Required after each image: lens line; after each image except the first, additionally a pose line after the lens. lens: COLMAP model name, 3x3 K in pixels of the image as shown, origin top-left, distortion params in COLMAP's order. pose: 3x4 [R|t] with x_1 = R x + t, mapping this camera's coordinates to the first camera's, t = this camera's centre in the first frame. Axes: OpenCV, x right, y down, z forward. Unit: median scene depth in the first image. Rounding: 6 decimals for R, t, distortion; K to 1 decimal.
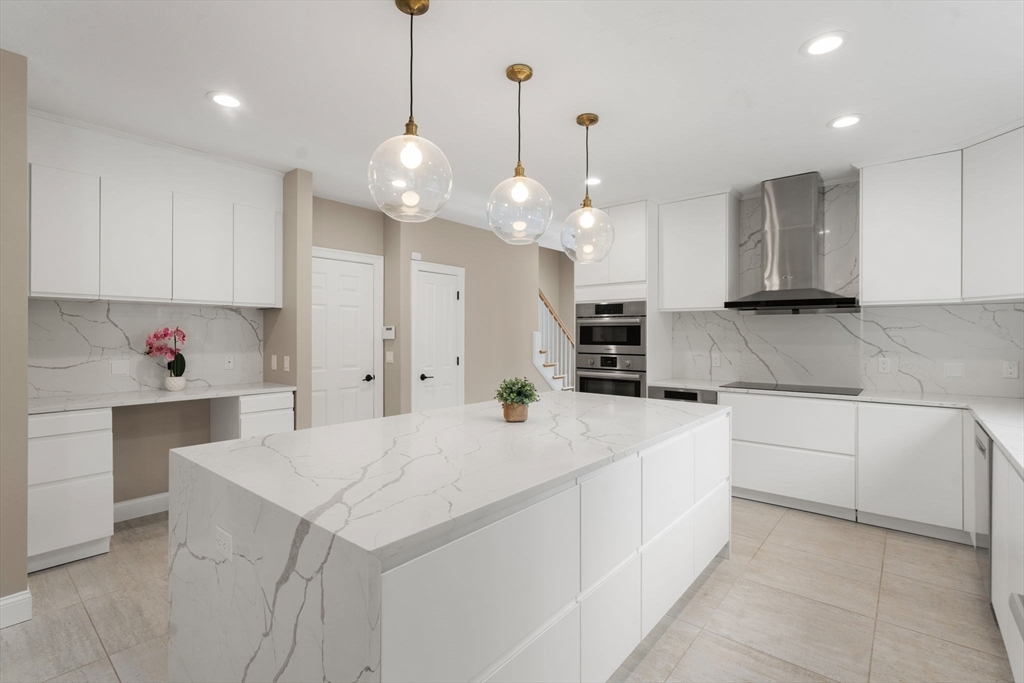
lens RADIAL K [[471.6, 0, 508.7], [0, 471.6, 339.2], [0, 0, 1]] dist [0.001456, 0.000101]
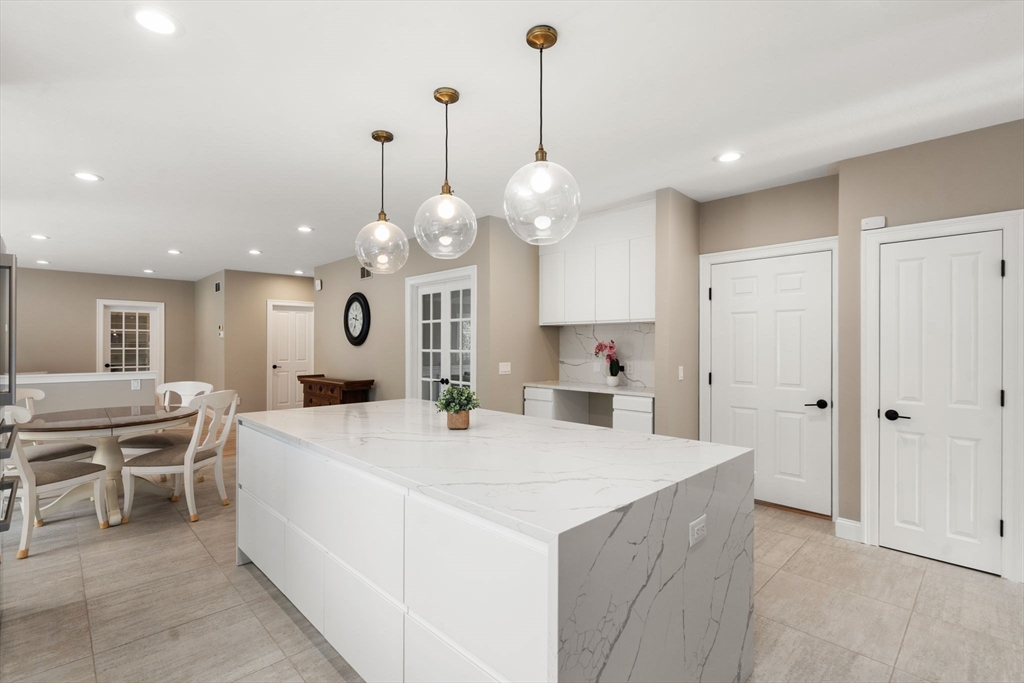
lens RADIAL K [[471.6, 0, 510.8], [0, 471.6, 343.7], [0, 0, 1]] dist [0.001456, 0.000101]
pose [[-0.087208, -0.005950, -0.996172, 0.541201], [-0.012097, 0.999915, -0.004913, -0.003781], [0.996117, 0.011622, -0.087273, 0.639343]]
